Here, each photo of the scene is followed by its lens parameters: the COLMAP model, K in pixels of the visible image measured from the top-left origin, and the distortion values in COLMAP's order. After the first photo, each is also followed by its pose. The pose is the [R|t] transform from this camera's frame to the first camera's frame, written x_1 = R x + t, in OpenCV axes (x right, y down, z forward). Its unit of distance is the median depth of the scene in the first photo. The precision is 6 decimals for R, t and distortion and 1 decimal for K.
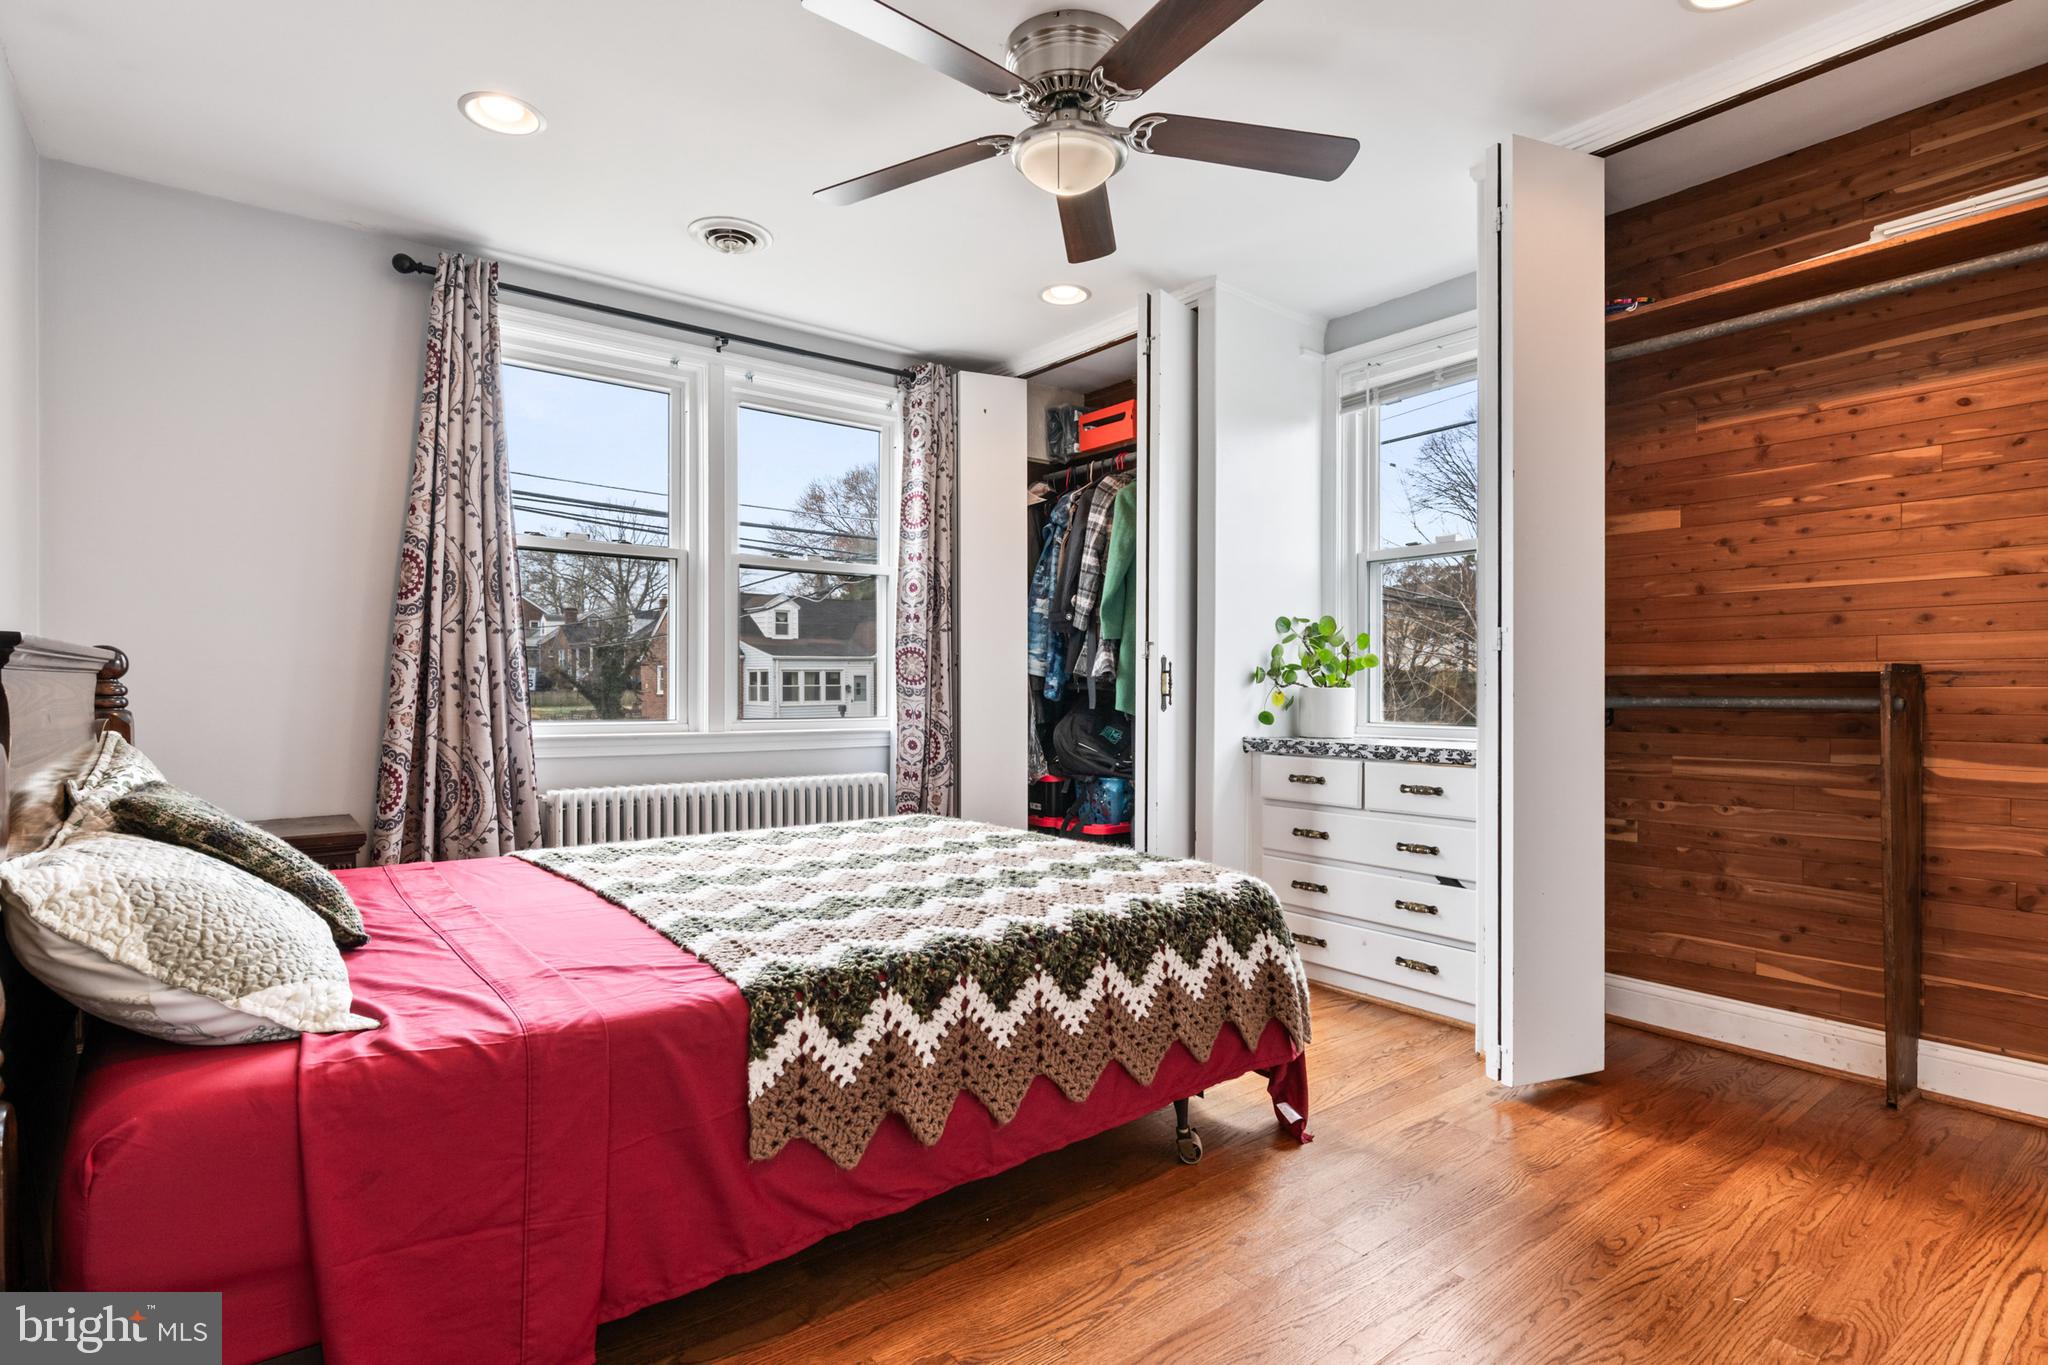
lens RADIAL K [[1024.3, 0, 1025.6], [0, 1024.3, 688.8], [0, 0, 1]] dist [-0.001237, -0.001058]
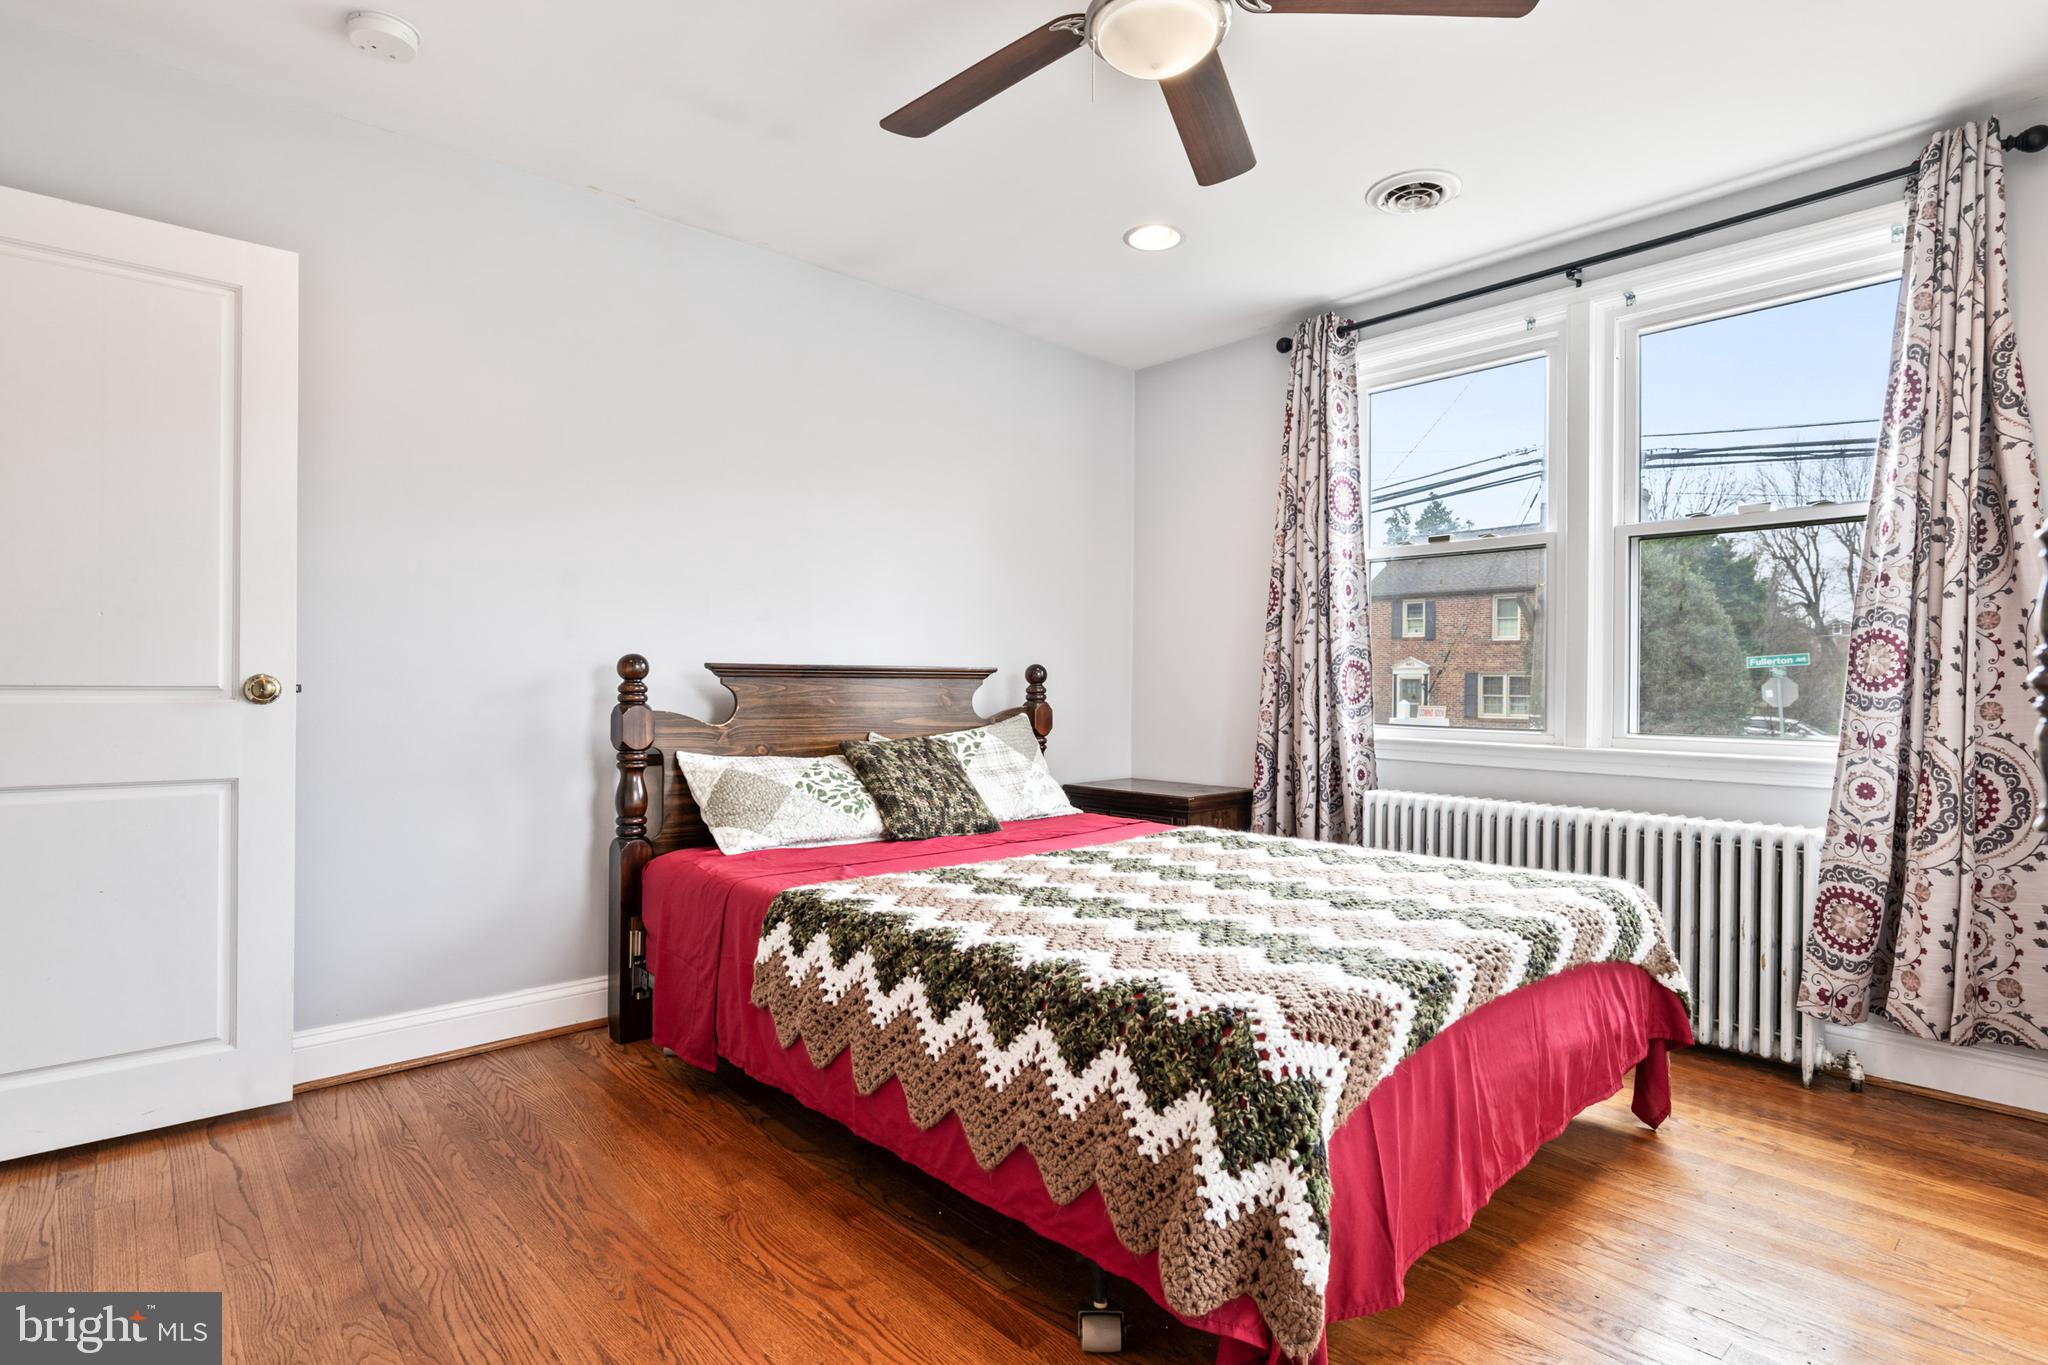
lens RADIAL K [[1024.3, 0, 1023.2], [0, 1024.3, 682.2], [0, 0, 1]] dist [-0.001237, -0.001058]
pose [[0.074573, -0.004757, -0.997204, 0.579354], [-0.009282, 0.999942, -0.005464, -0.001806], [0.997172, 0.009663, 0.074524, 0.587778]]
